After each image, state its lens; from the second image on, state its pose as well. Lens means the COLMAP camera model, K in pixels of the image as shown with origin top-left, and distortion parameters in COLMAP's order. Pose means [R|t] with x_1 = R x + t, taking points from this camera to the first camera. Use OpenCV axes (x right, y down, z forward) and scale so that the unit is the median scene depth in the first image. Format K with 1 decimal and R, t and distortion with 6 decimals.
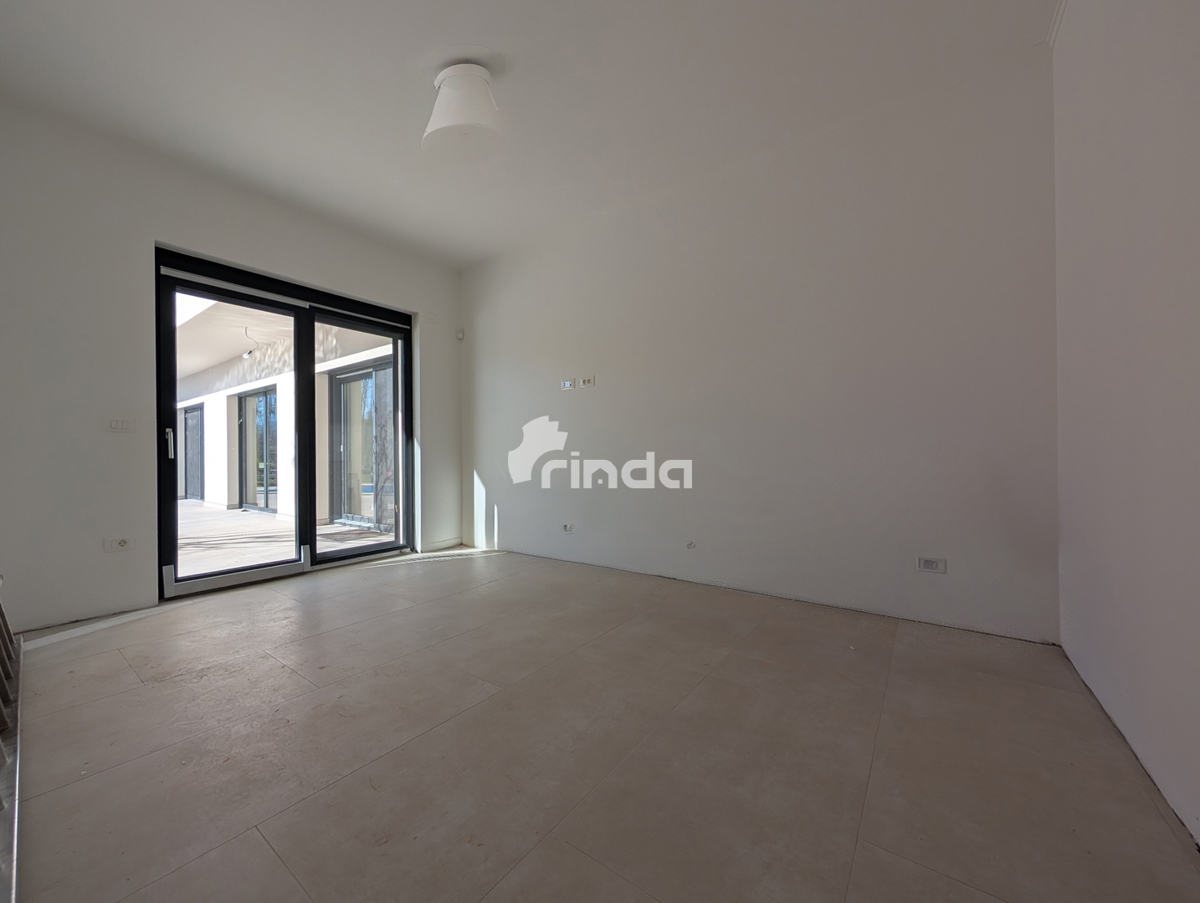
lens RADIAL K [[454.2, 0, 605.9], [0, 454.2, 457.3], [0, 0, 1]] dist [-0.000788, -0.000117]
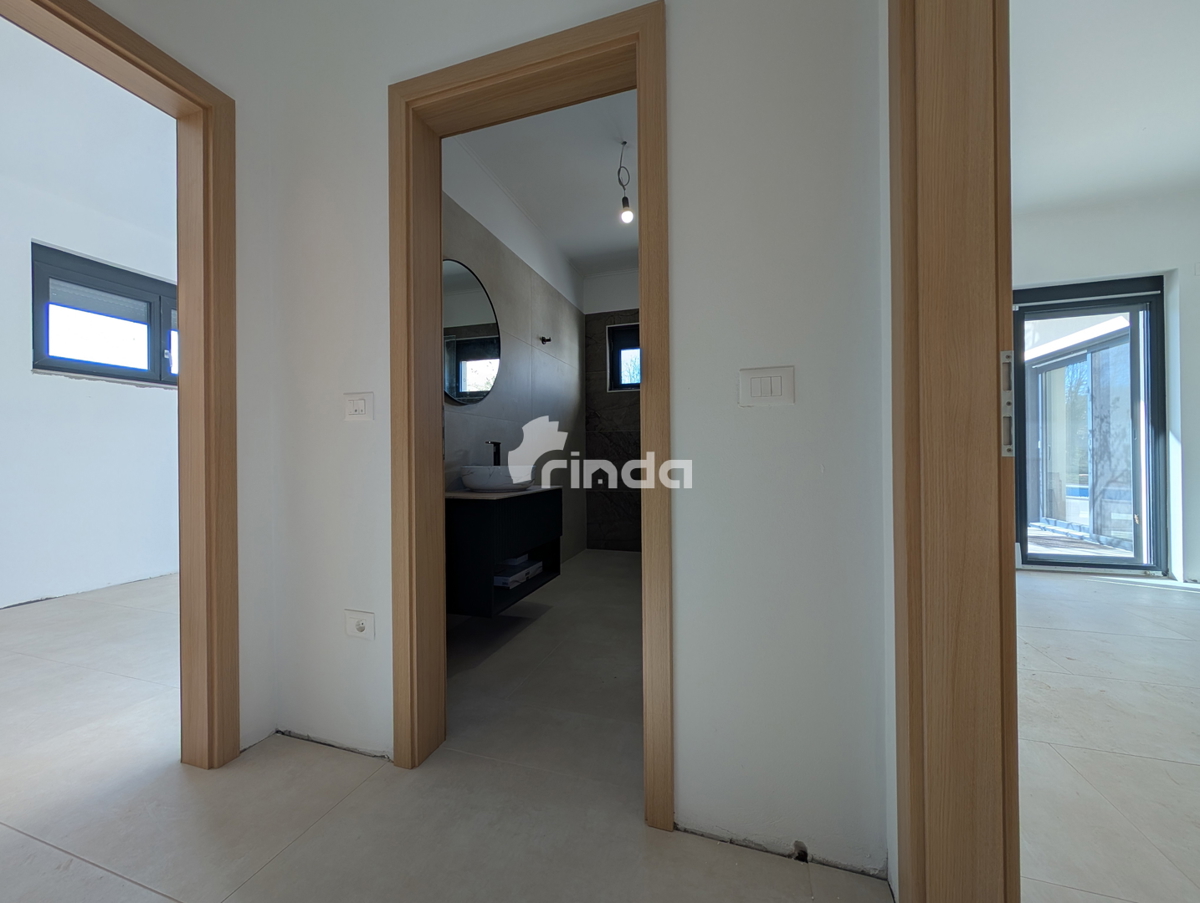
lens RADIAL K [[454.2, 0, 605.9], [0, 454.2, 457.3], [0, 0, 1]] dist [-0.000788, -0.000117]
pose [[0.306821, 0.005482, -0.951751, 0.017388], [0.006775, 0.999945, 0.007944, -0.008636], [0.951743, -0.008886, 0.306767, -0.118080]]
